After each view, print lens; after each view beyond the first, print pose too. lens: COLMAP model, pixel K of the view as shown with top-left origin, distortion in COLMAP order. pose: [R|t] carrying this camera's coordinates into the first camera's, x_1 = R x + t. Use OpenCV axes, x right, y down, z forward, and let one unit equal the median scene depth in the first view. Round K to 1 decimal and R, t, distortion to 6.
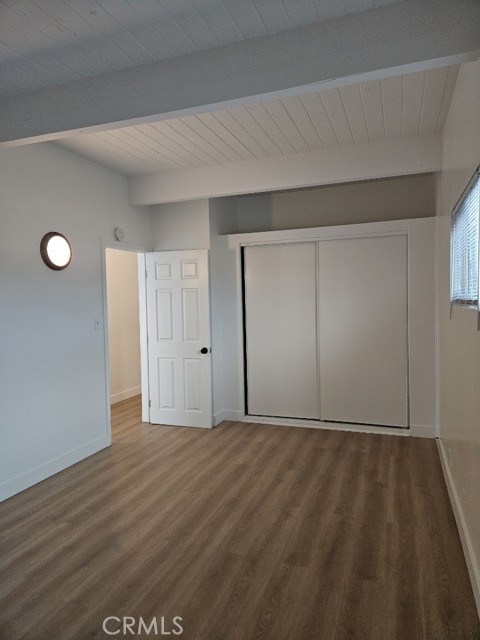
lens RADIAL K [[428.9, 0, 234.9], [0, 428.9, 320.4], [0, 0, 1]] dist [0.029670, -0.001422]
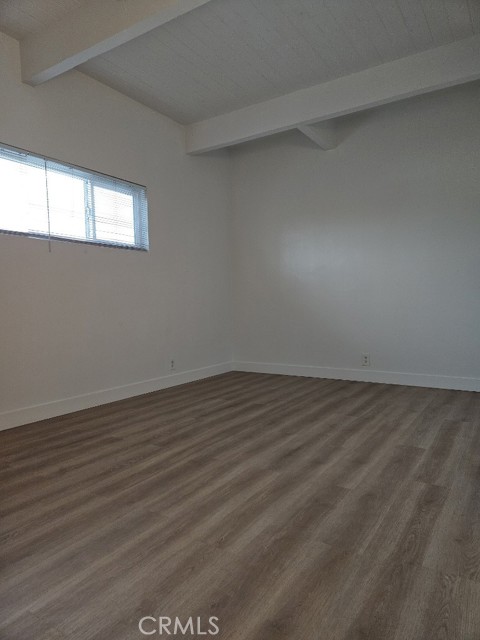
lens RADIAL K [[428.9, 0, 234.9], [0, 428.9, 320.4], [0, 0, 1]] dist [0.029670, -0.001422]
pose [[-0.975986, 0.028906, 0.215909, -0.404831], [0.048201, 0.995245, 0.084643, 0.136669], [-0.212436, 0.093017, -0.972738, 1.860970]]
